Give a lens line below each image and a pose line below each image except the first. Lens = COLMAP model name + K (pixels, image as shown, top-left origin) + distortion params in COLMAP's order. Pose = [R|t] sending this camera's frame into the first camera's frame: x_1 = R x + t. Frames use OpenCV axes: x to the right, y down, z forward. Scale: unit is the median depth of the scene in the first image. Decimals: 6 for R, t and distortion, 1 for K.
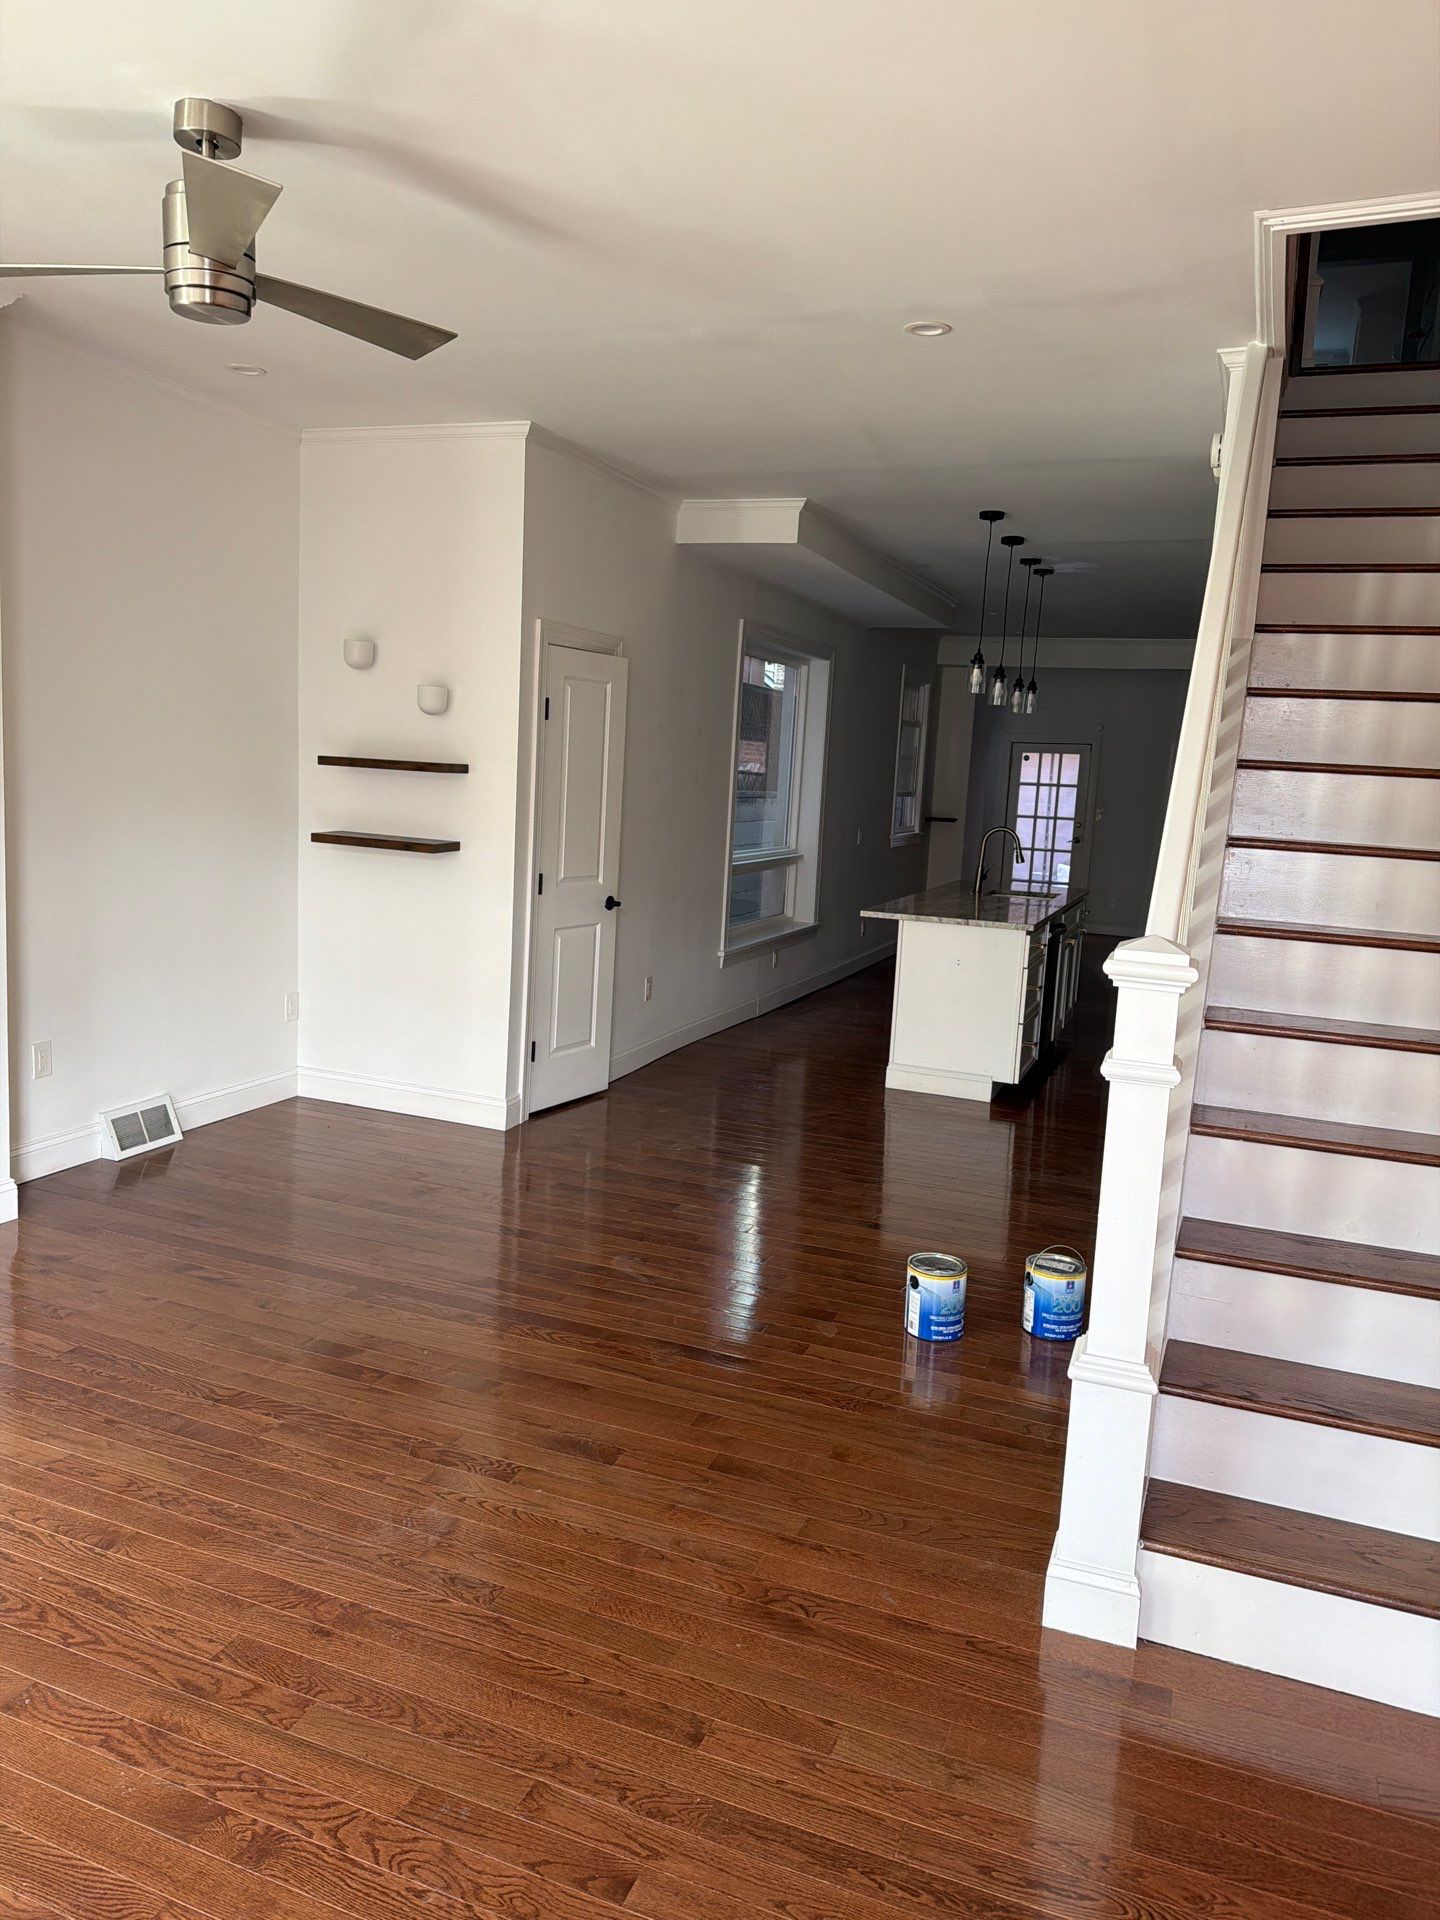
lens RADIAL K [[1342.9, 0, 709.2], [0, 1342.9, 959.9], [0, 0, 1]] dist [0.069824, -0.086446]
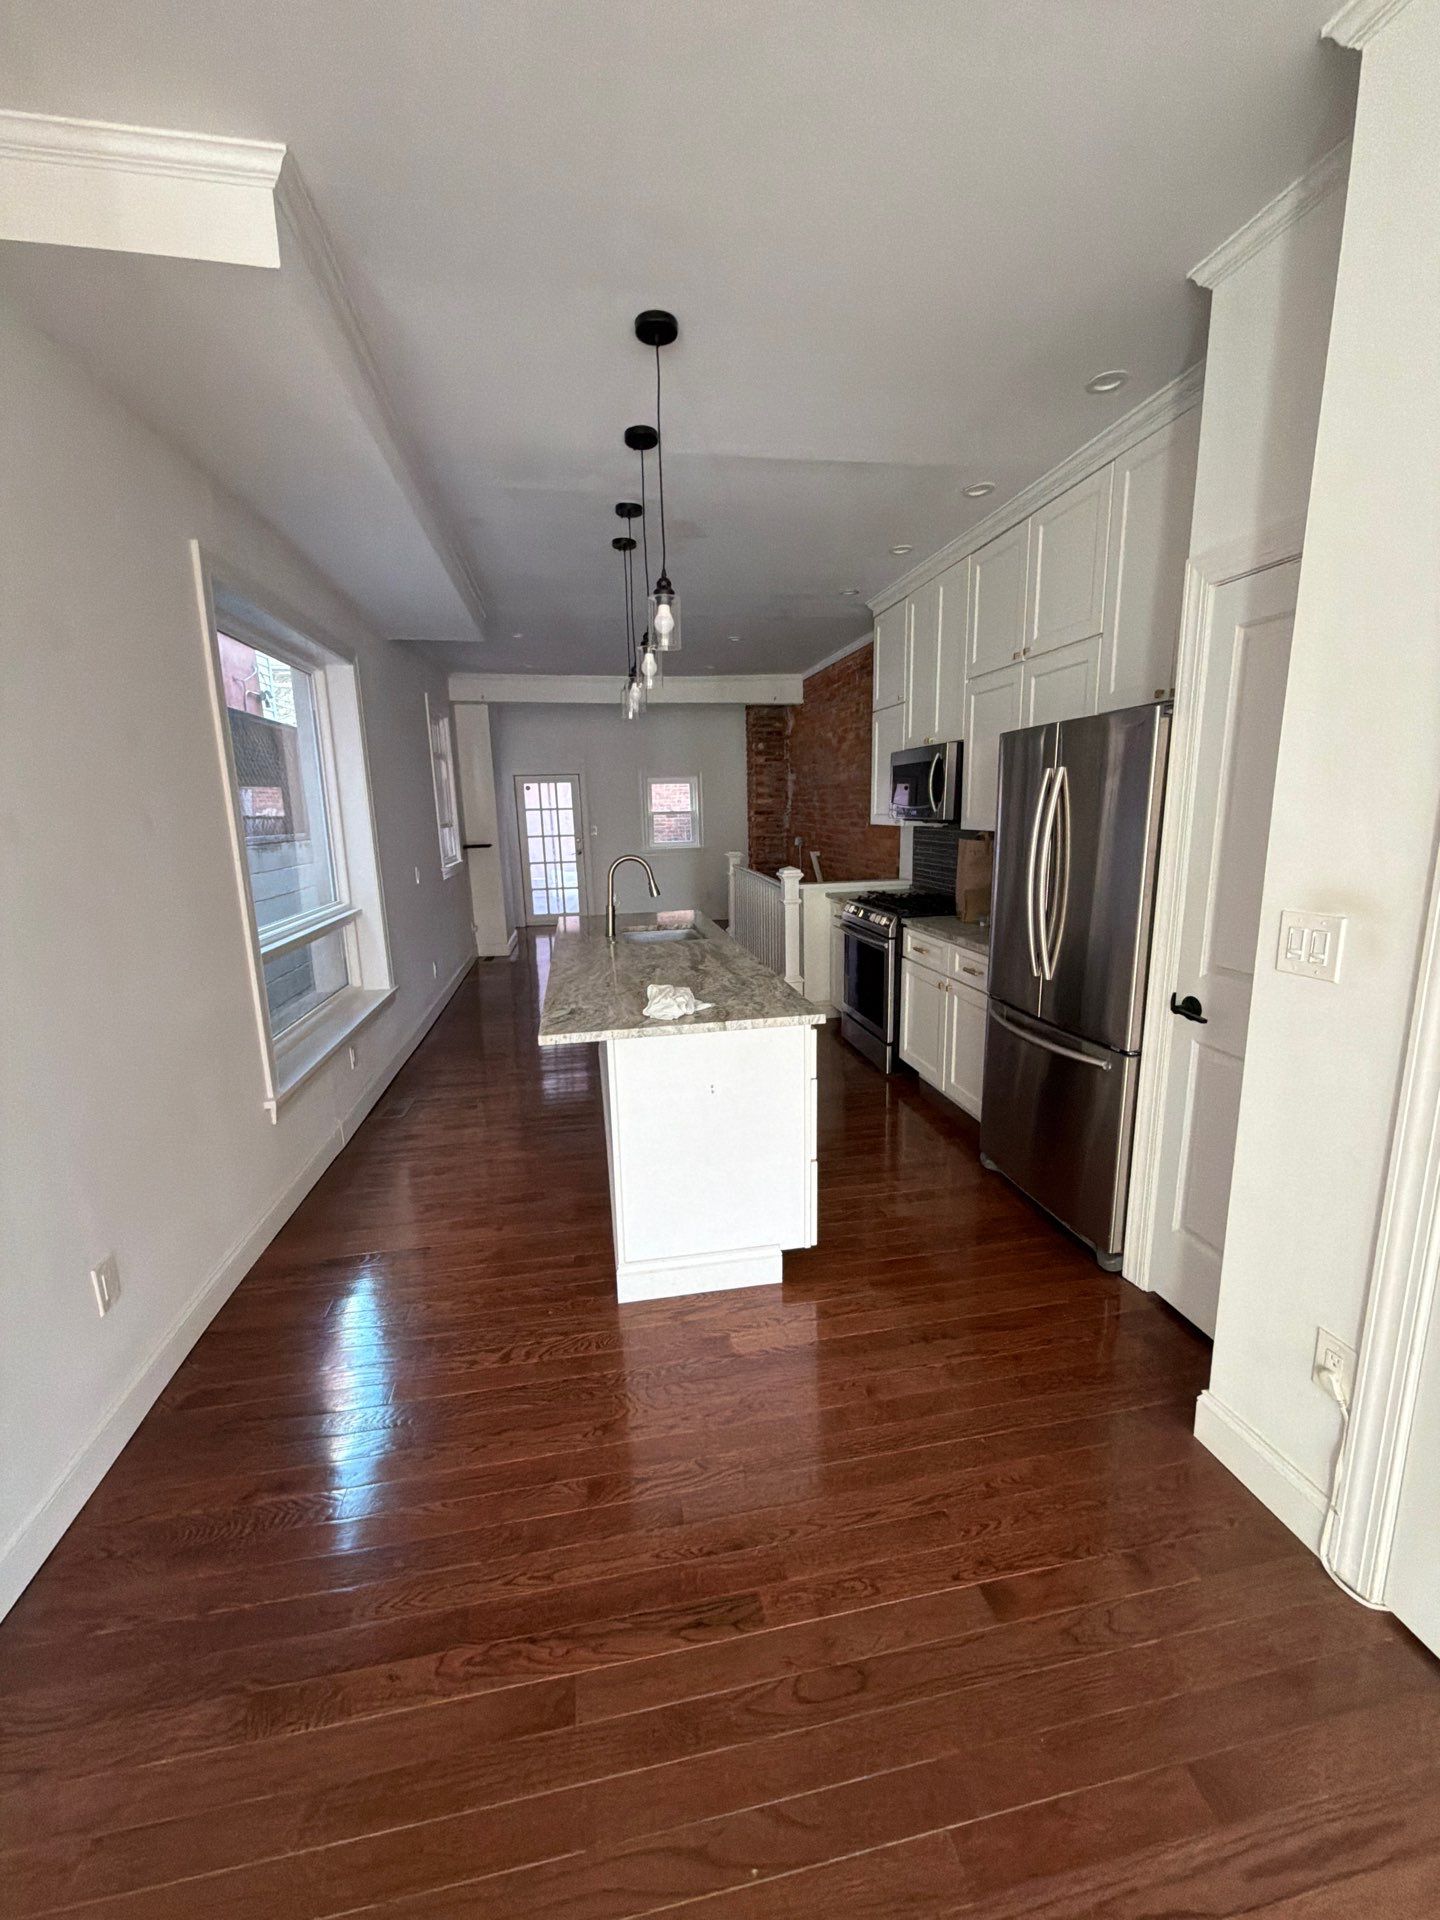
lens RADIAL K [[762.2, 0, 720.0], [0, 762.2, 960.0], [0, 0, 1]] dist [-0.000204, 0.000241]
pose [[0.845768, -0.173704, 0.504484, 0.039690], [0.141876, 0.984698, 0.101197, -0.166841], [-0.514343, -0.014016, 0.857470, 1.271608]]
